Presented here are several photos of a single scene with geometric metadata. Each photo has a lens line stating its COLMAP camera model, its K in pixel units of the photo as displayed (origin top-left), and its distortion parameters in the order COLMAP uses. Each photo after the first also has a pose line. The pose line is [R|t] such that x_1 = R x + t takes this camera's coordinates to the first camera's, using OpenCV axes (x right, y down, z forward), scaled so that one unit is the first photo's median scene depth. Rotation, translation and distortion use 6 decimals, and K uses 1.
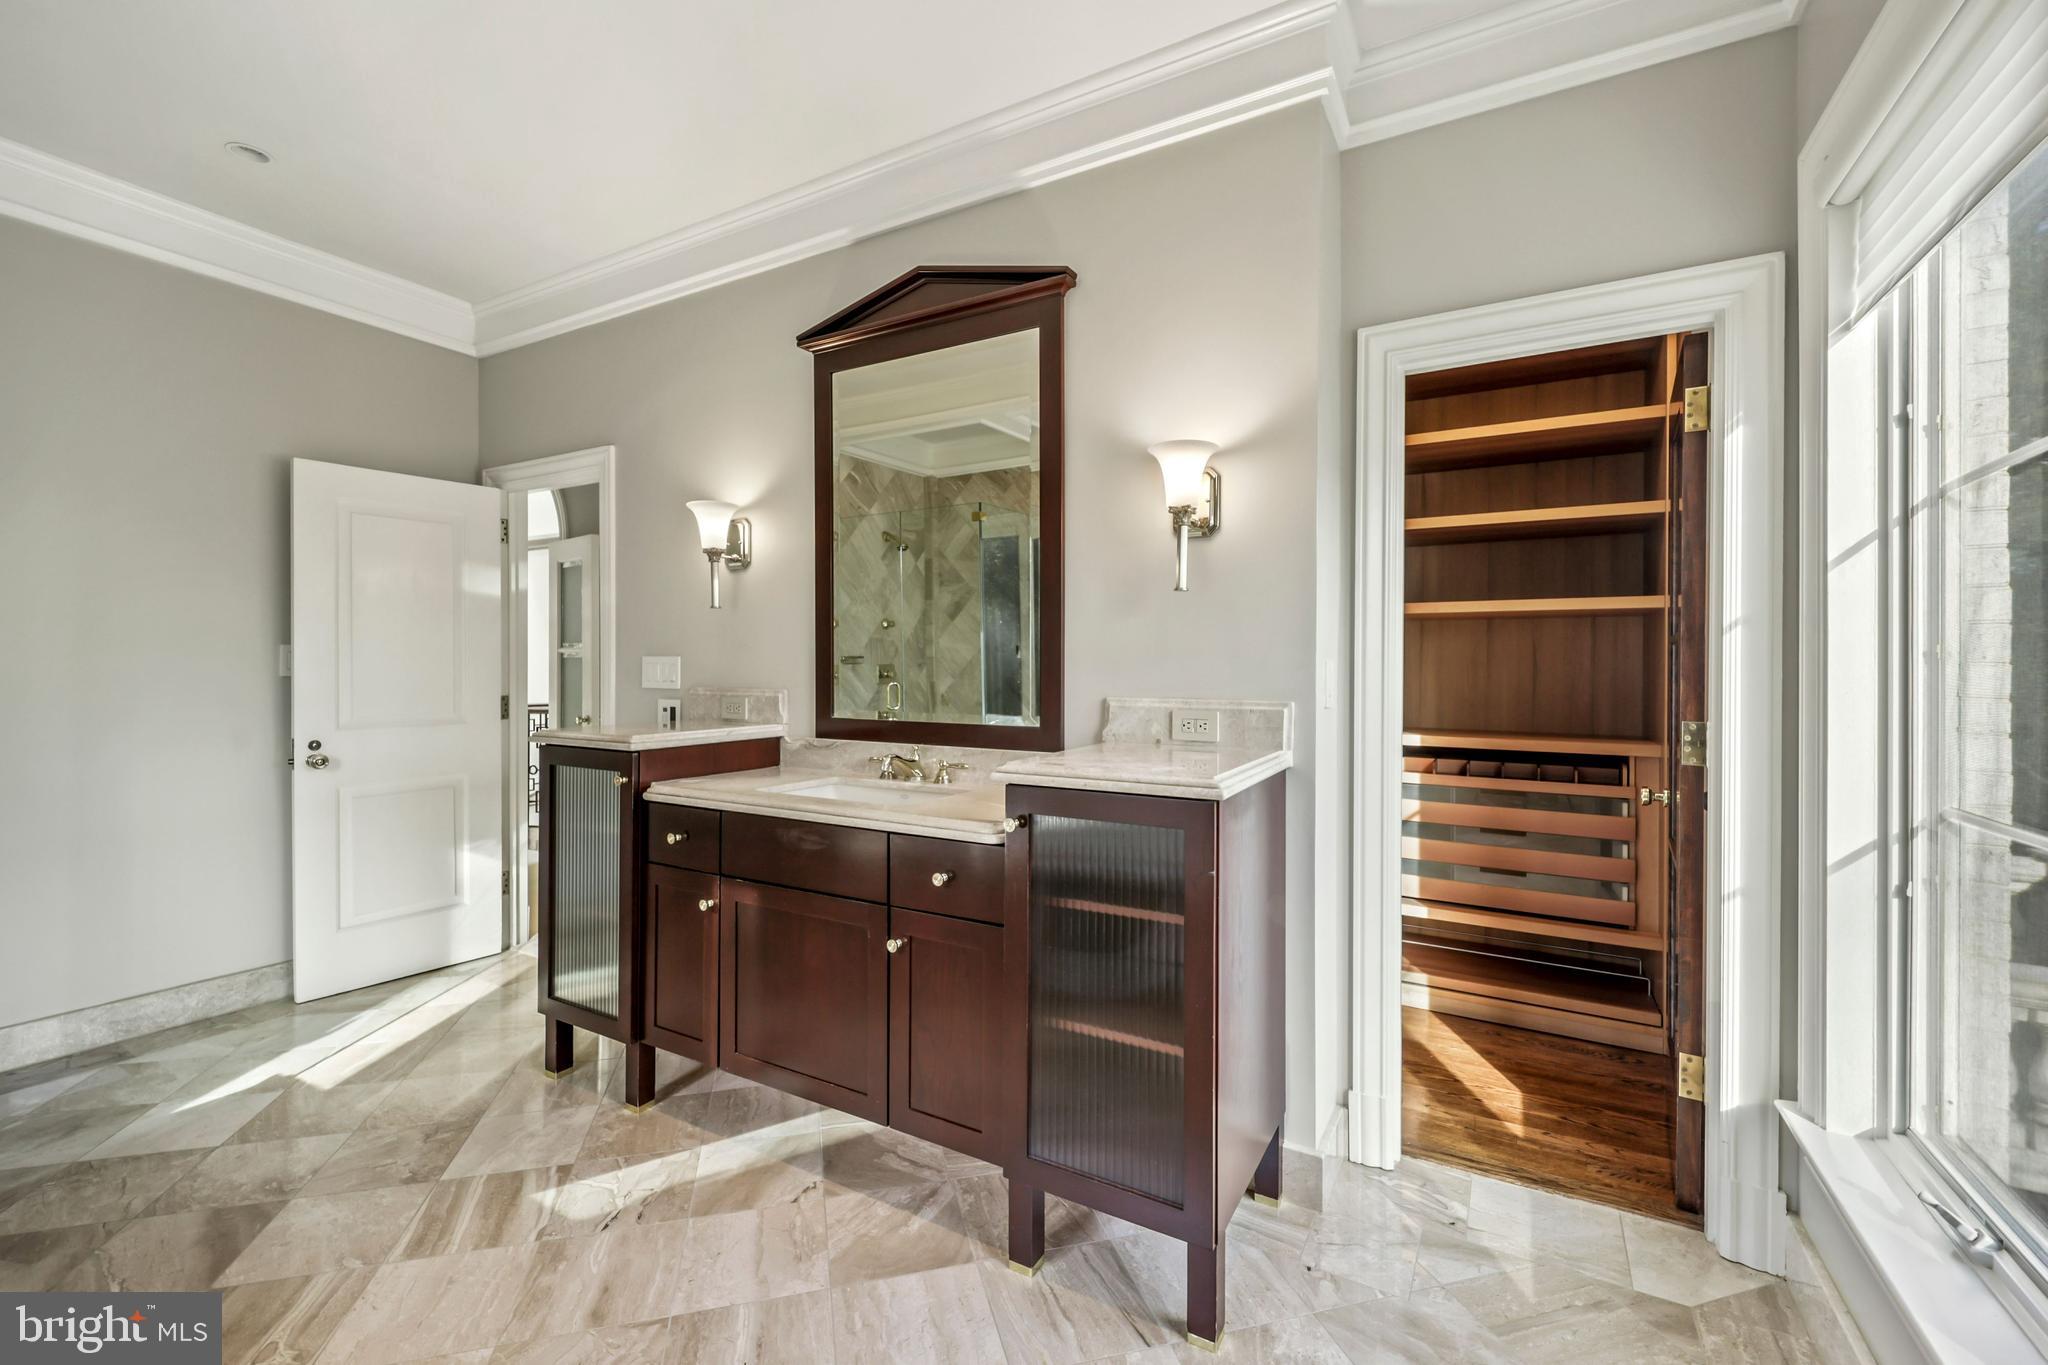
lens RADIAL K [[830.2, 0, 1023.8], [0, 830.2, 670.8], [0, 0, 1]] dist [-0.006658, 0.000029]
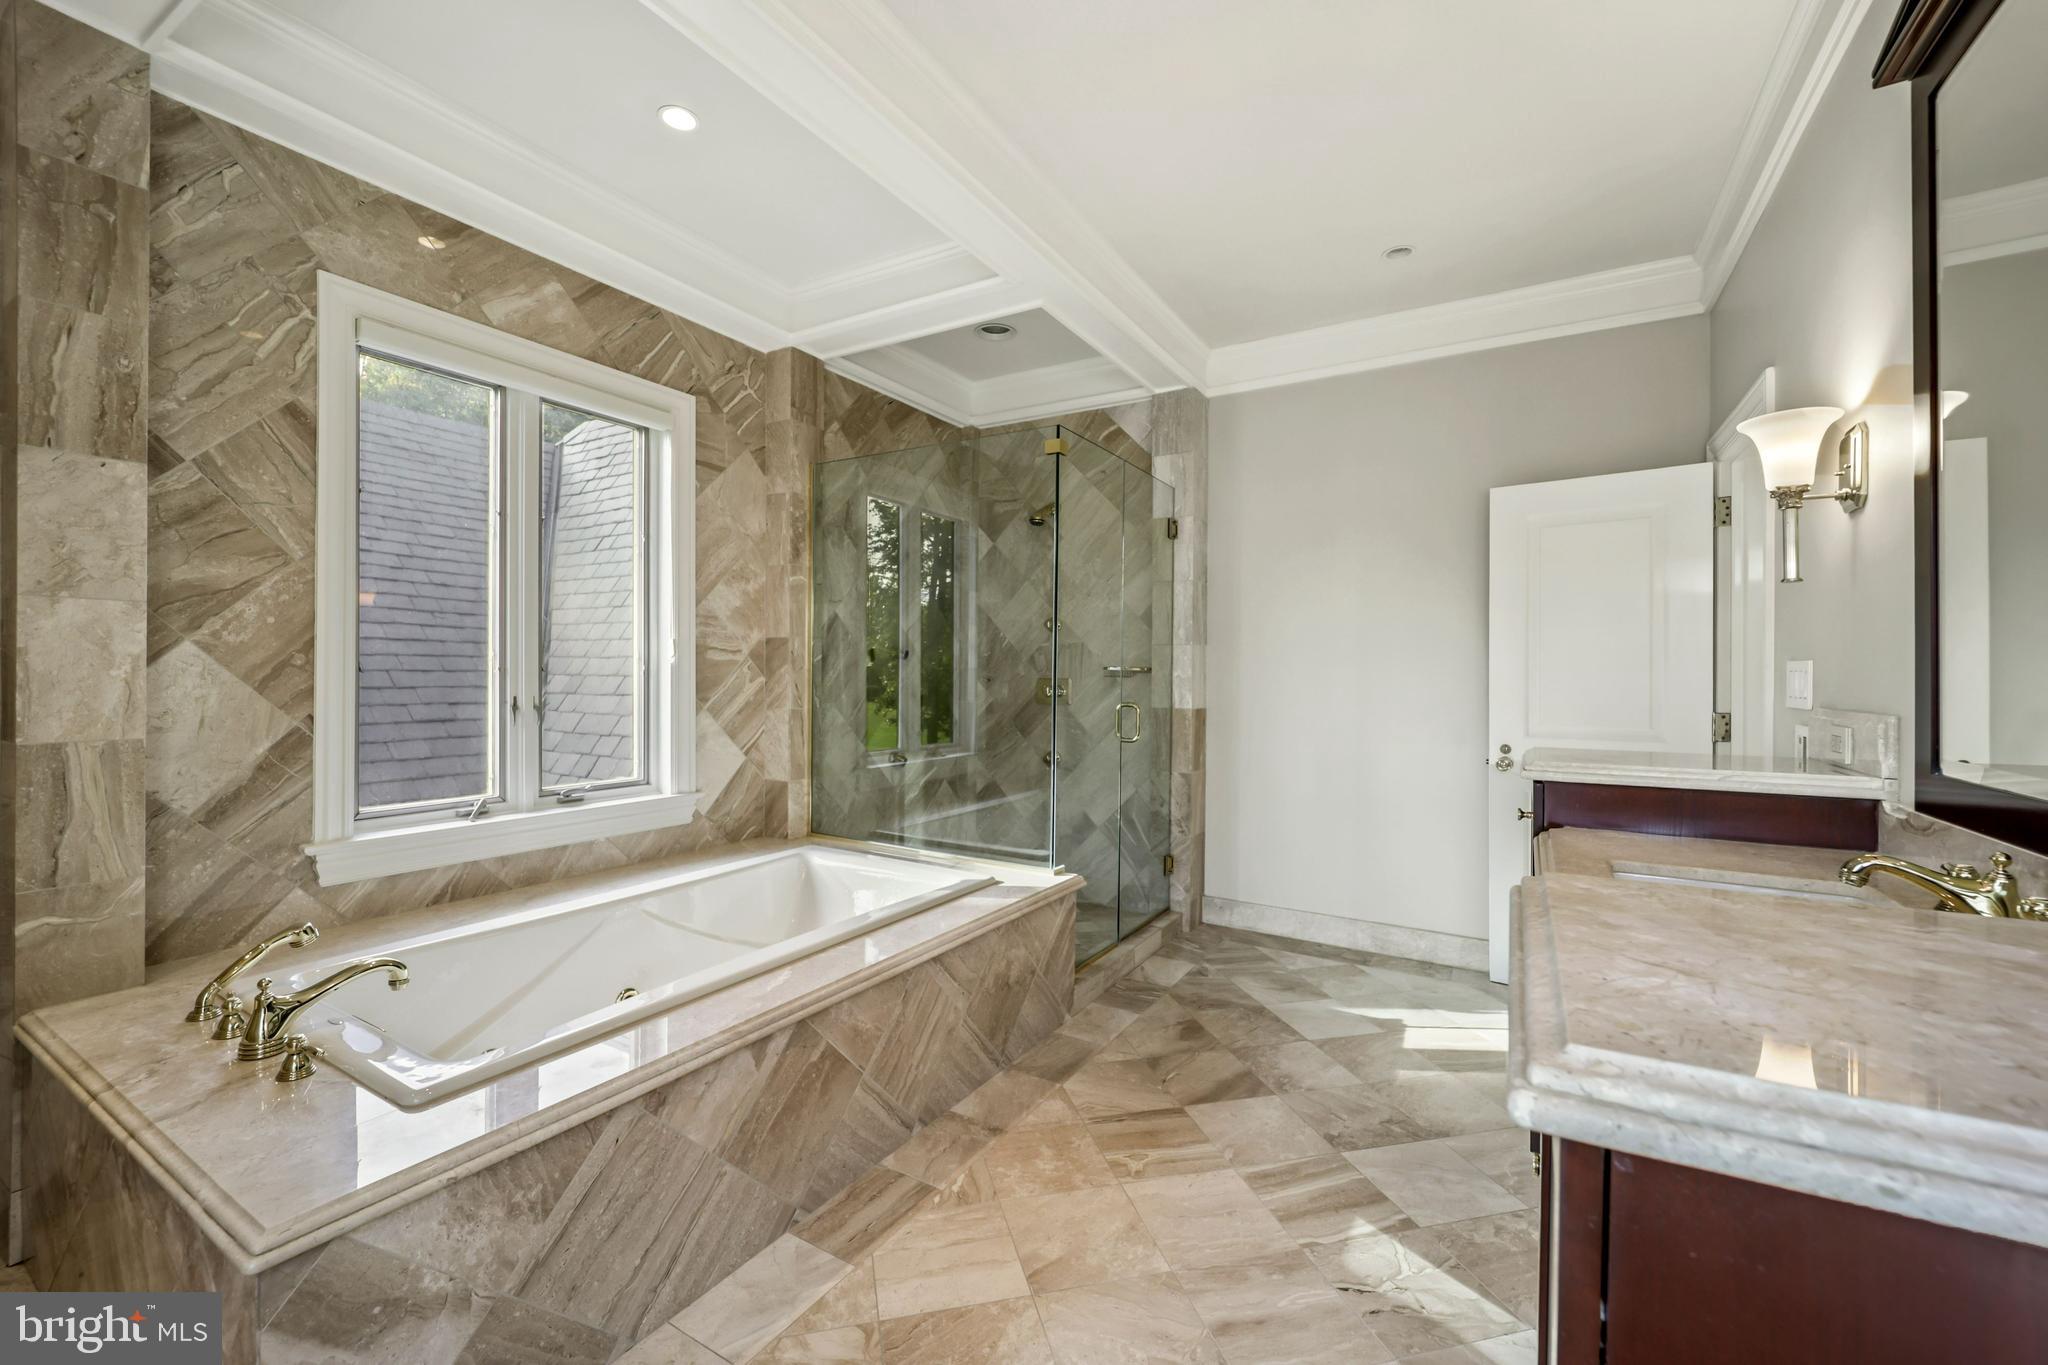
lens RADIAL K [[830.2, 0, 1020.2], [0, 830.2, 676.4], [0, 0, 1]] dist [-0.006658, 0.000029]
pose [[-0.017147, 0.000001, -0.999853, 0.338711], [-0.013357, 0.999911, 0.000231, 0.004959], [0.999764, 0.013359, -0.017145, 0.544121]]
